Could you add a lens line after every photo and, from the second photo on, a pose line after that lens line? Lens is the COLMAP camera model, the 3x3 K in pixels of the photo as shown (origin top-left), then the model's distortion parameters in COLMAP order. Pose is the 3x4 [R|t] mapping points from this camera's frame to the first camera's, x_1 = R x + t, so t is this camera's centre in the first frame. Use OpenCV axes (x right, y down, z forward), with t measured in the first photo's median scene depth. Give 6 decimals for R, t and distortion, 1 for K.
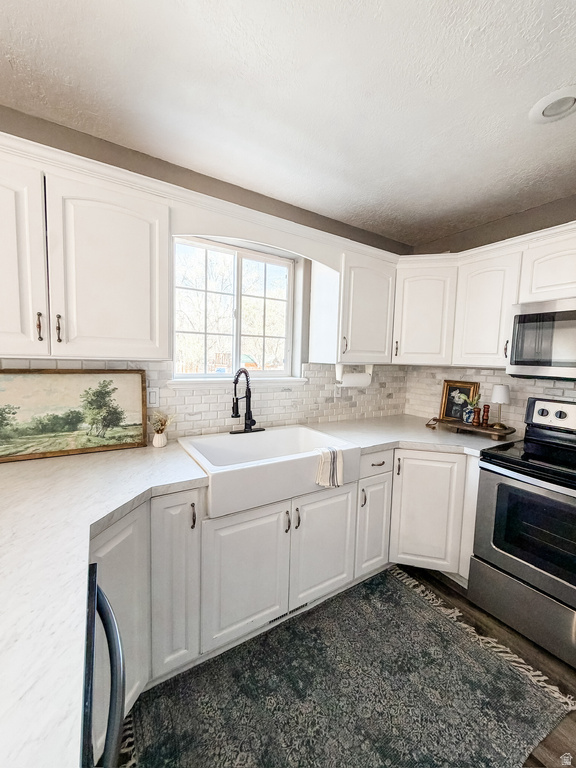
lens RADIAL K [[305.6, 0, 287.8], [0, 305.6, 382.2], [0, 0, 1]] dist [-0.000006, 0.000311]
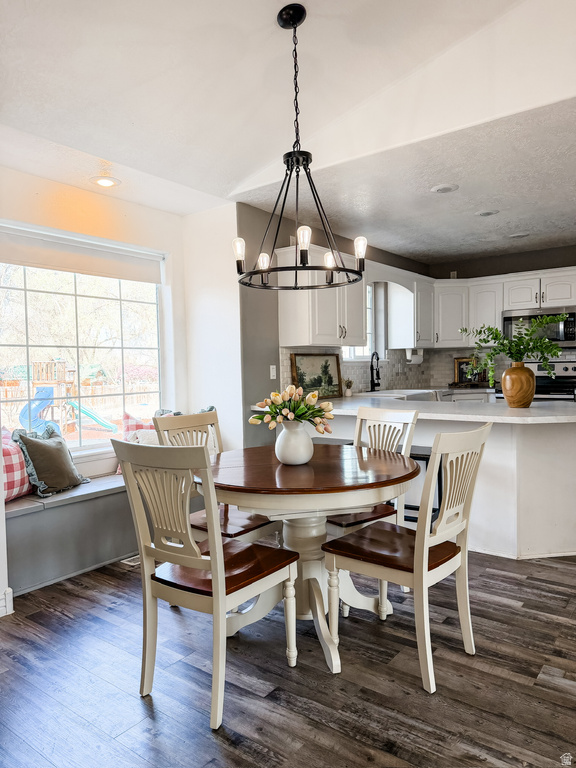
lens RADIAL K [[539.1, 0, 288.0], [0, 539.1, 384.0], [0, 0, 1]] dist [0.068020, -0.079098]
pose [[0.935388, -0.060526, 0.348405, -1.826002], [0.074698, 0.996830, -0.027375, 0.197452], [-0.345644, 0.051632, 0.936944, -1.796666]]
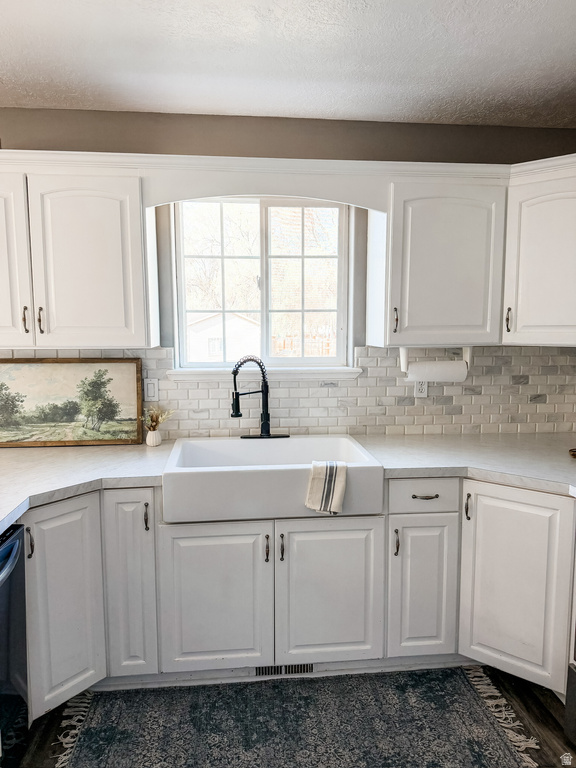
lens RADIAL K [[539.1, 0, 288.0], [0, 539.1, 384.0], [0, 0, 1]] dist [0.068020, -0.079098]
pose [[0.899071, 0.018640, -0.437407, 0.606279], [-0.007898, 0.999621, 0.026366, -0.010677], [0.437732, -0.020250, 0.898877, -0.224206]]
